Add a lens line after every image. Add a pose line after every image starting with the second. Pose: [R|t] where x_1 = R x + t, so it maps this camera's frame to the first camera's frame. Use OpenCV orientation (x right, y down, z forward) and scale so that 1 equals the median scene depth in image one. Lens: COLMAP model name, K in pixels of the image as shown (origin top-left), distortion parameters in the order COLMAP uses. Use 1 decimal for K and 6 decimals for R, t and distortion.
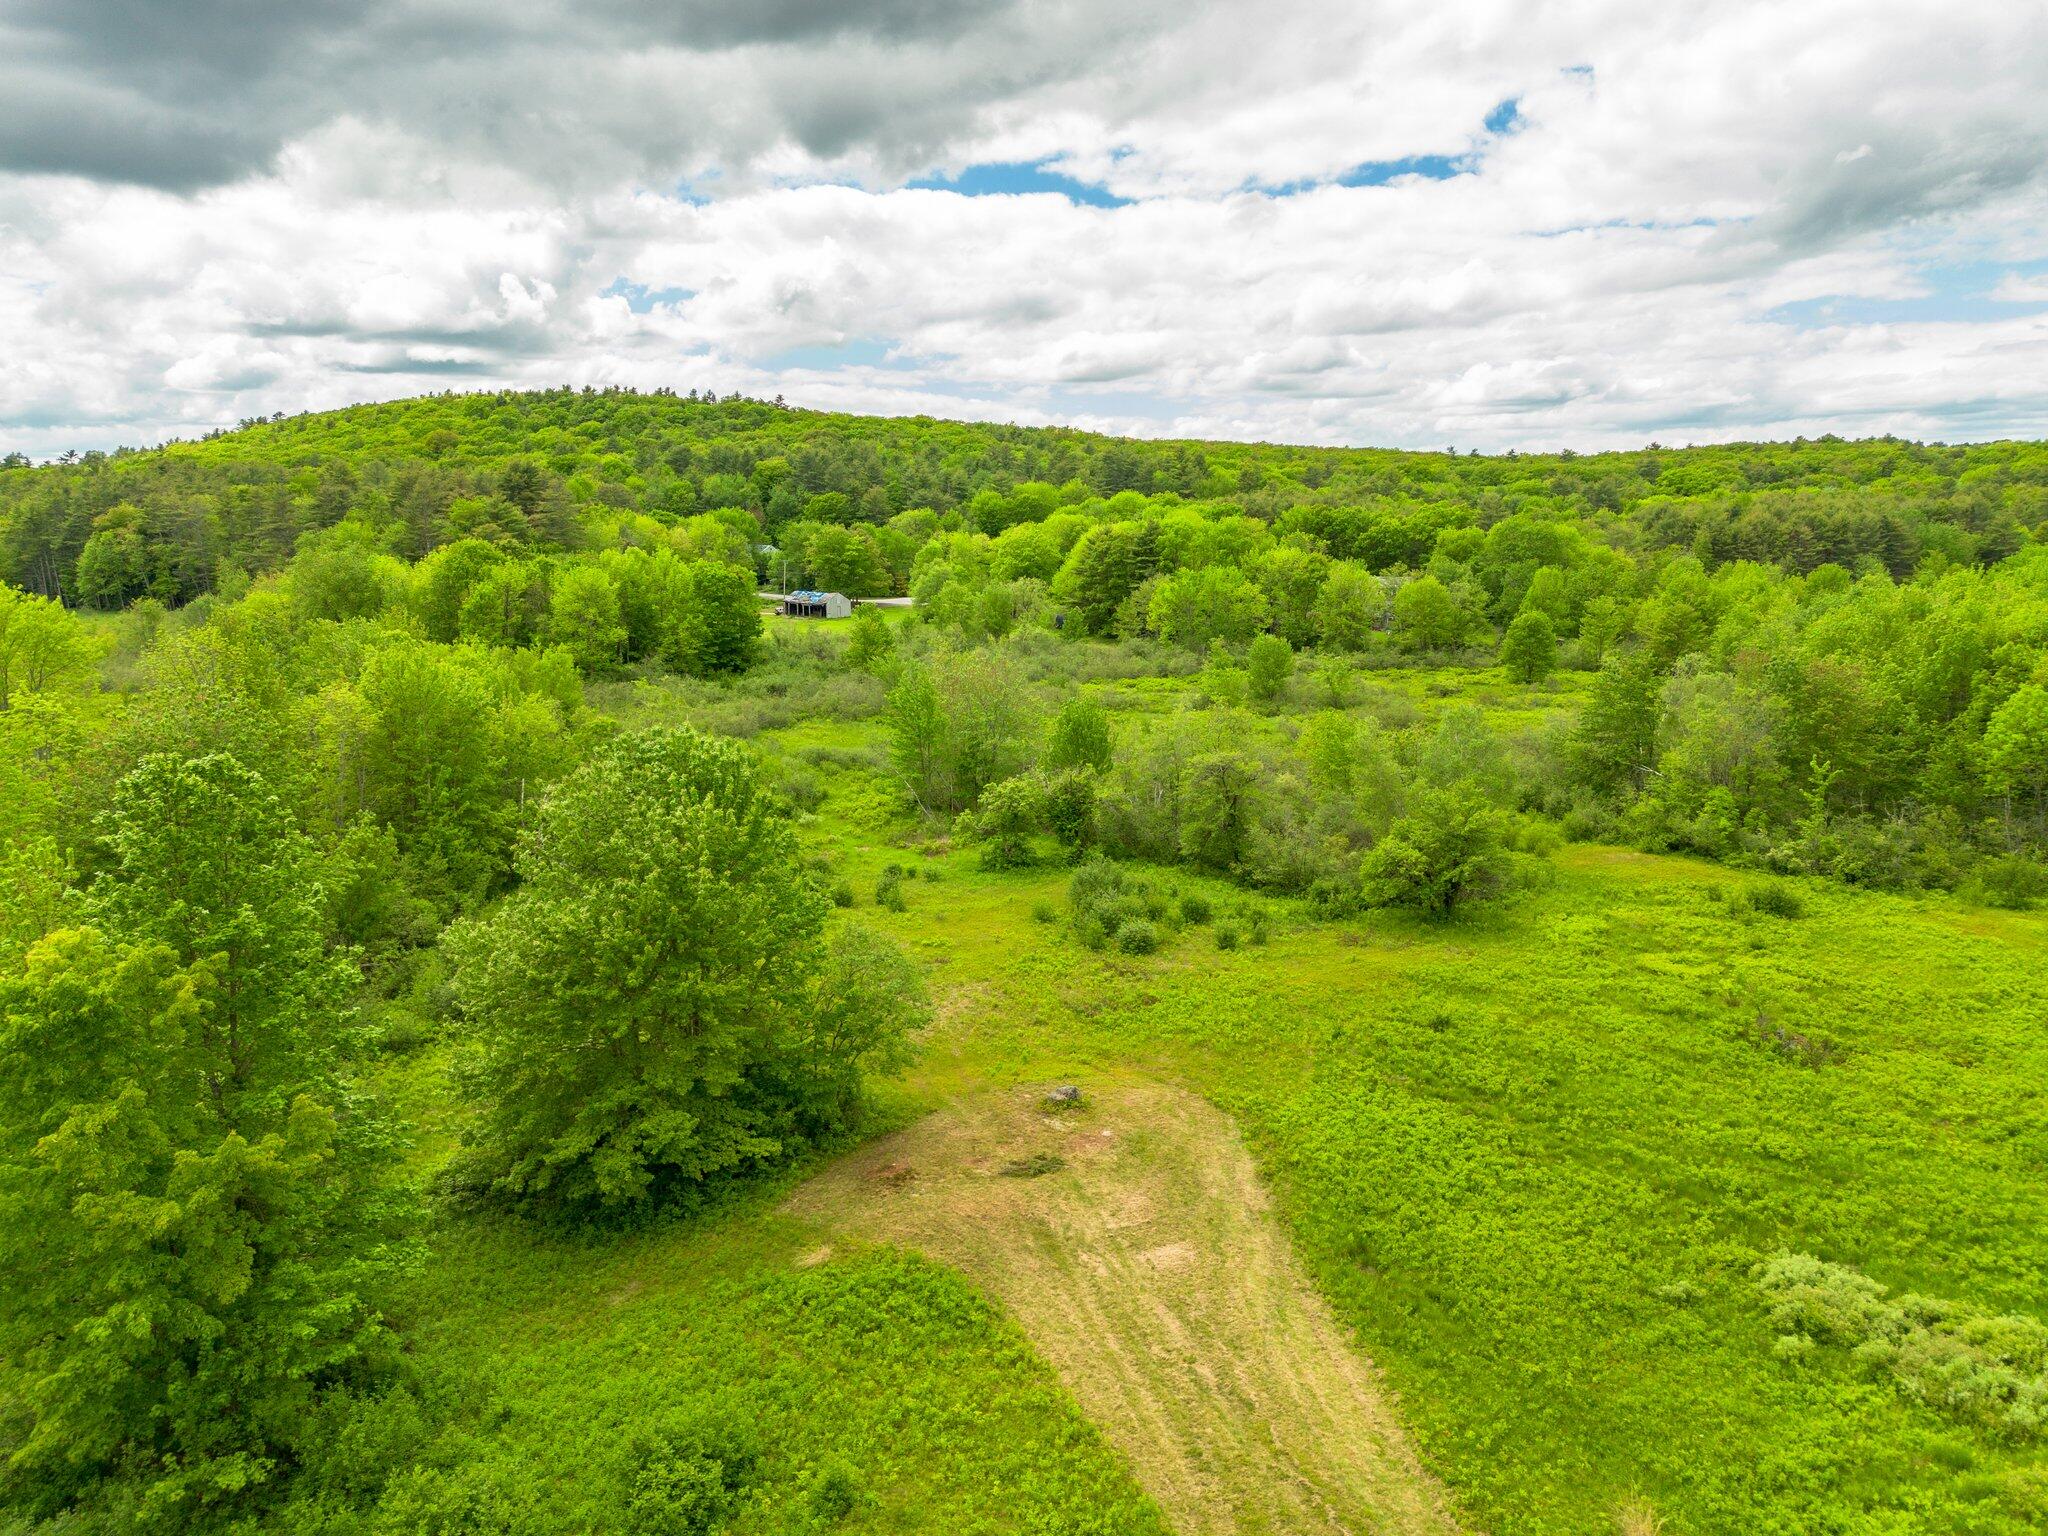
lens RADIAL K [[1447.0, 0, 1066.7], [0, 1447.0, 766.5], [0, 0, 1]] dist [0.063671, -0.079882]
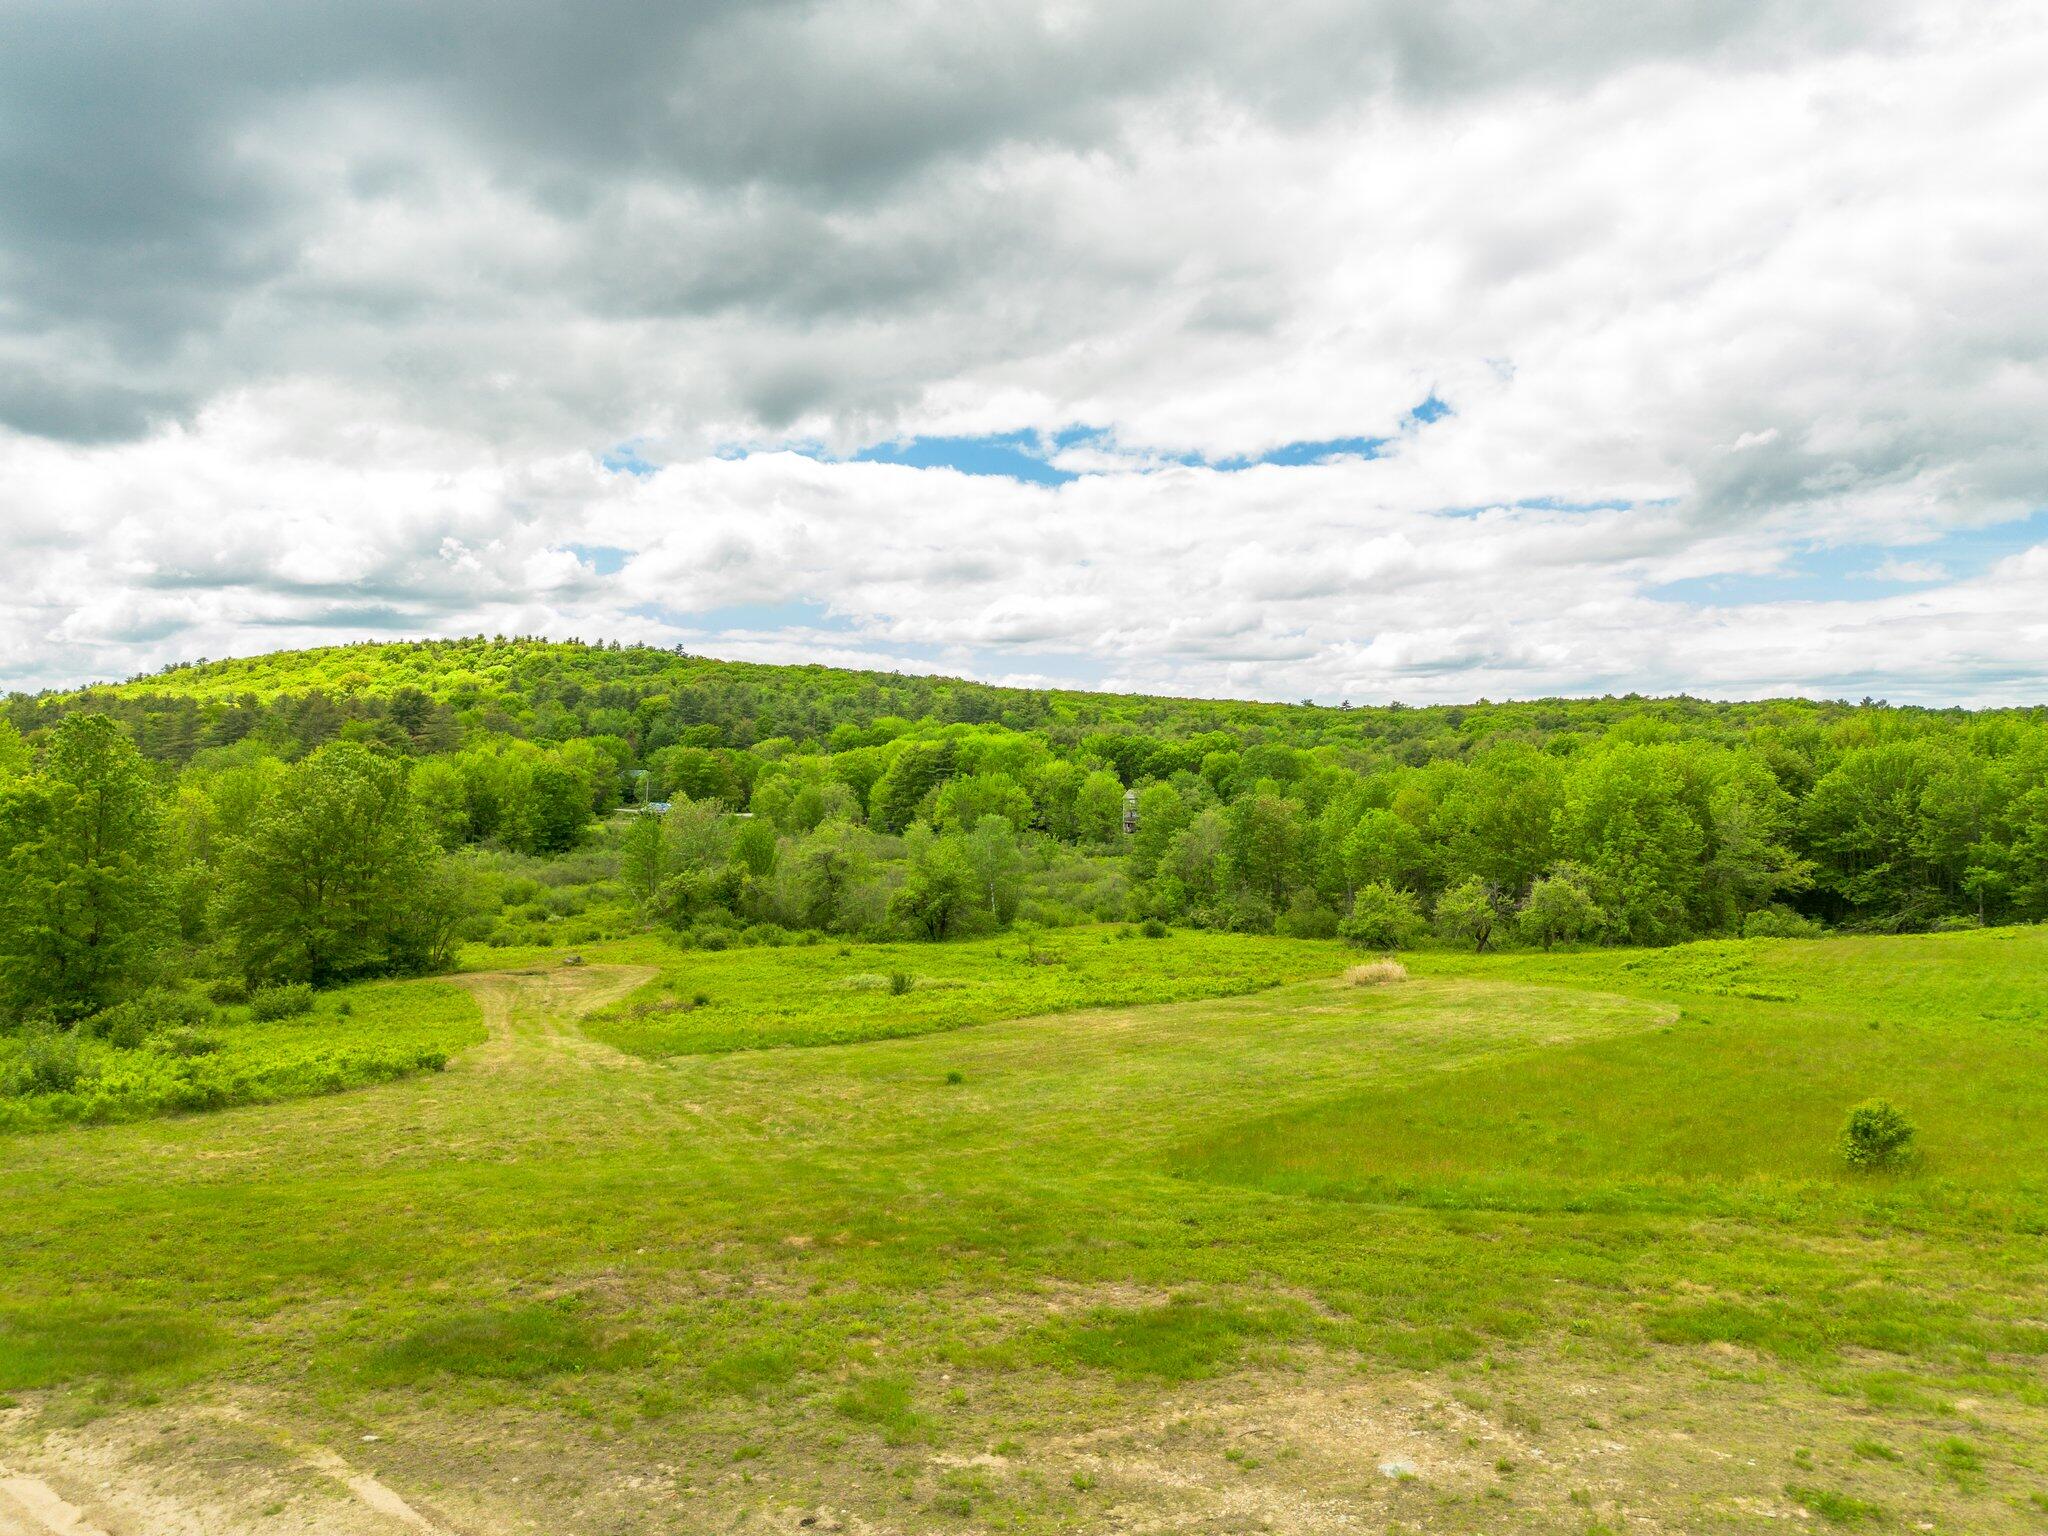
lens RADIAL K [[1457.4, 0, 1042.0], [0, 1457.4, 773.6], [0, 0, 1]] dist [0.085106, -0.099462]
pose [[0.999519, 0.006831, 0.030267, 0.058014], [-0.001619, 0.985617, -0.168984, 0.034200], [-0.030986, 0.168854, 0.985154, -0.093522]]
